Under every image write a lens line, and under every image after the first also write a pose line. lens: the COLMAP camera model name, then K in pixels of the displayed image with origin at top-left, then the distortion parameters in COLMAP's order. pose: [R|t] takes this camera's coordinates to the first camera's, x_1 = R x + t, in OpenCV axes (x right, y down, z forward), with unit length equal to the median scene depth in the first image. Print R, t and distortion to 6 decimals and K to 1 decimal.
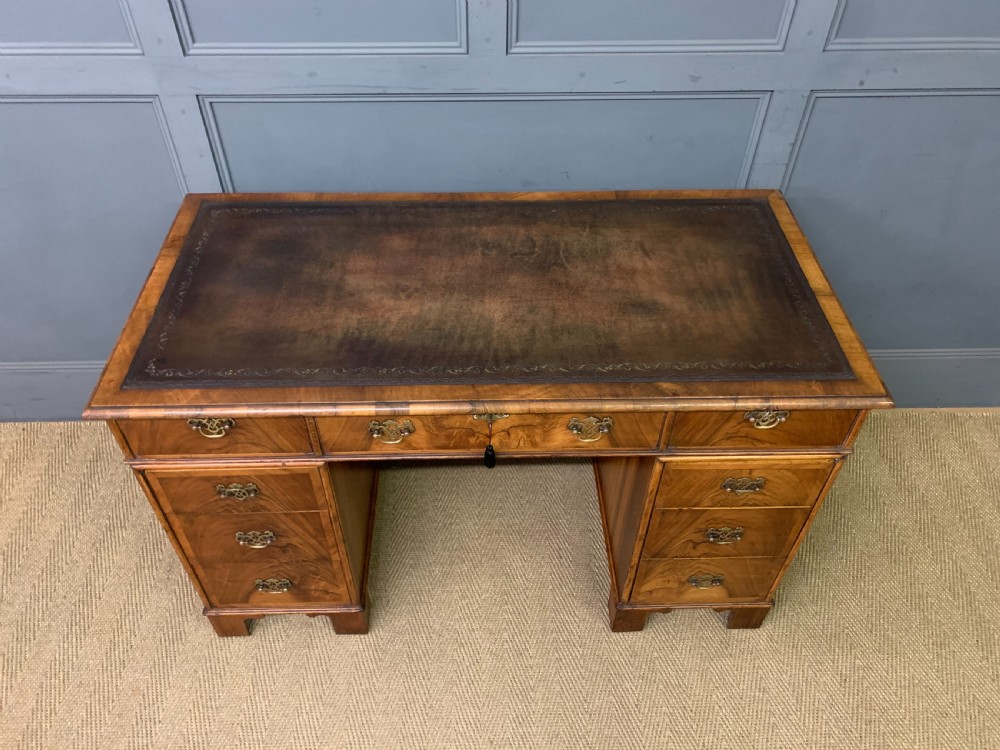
lens RADIAL K [[758.9, 0, 491.2], [0, 758.9, 379.8], [0, 0, 1]] dist [0.022696, -0.001218]
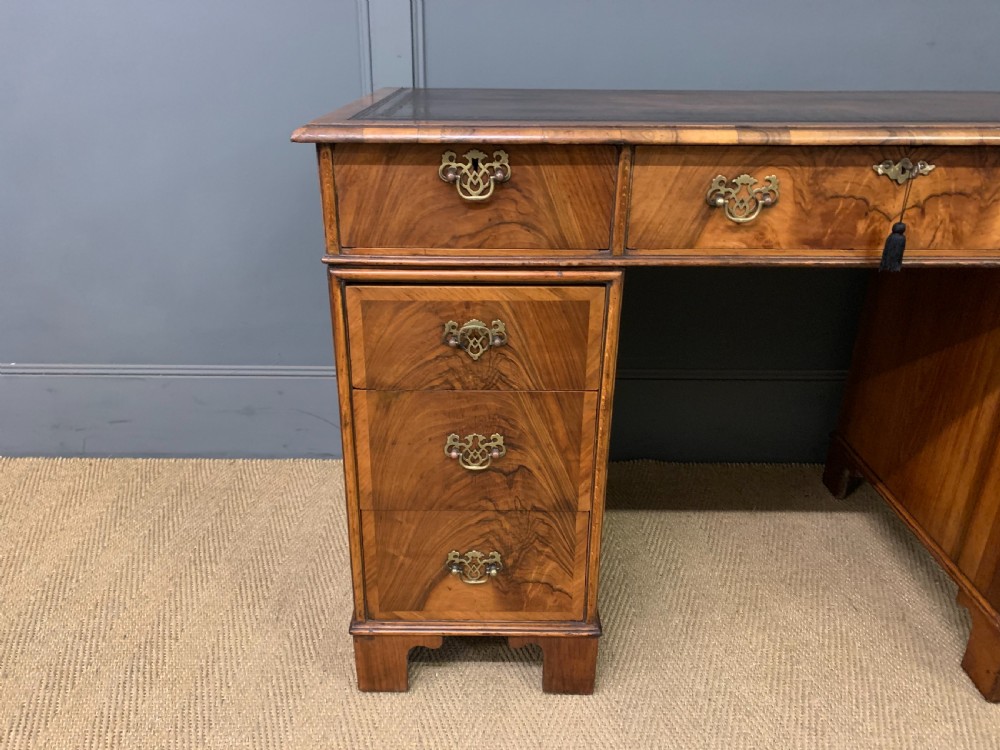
lens RADIAL K [[759.0, 0, 484.6], [0, 759.0, 383.3], [0, 0, 1]] dist [0.084075, -0.102842]
pose [[0.999416, 0.012713, -0.031712, -0.261902], [-0.023305, 0.932407, -0.360658, 0.362267], [0.024983, 0.361187, 0.932159, 0.351246]]
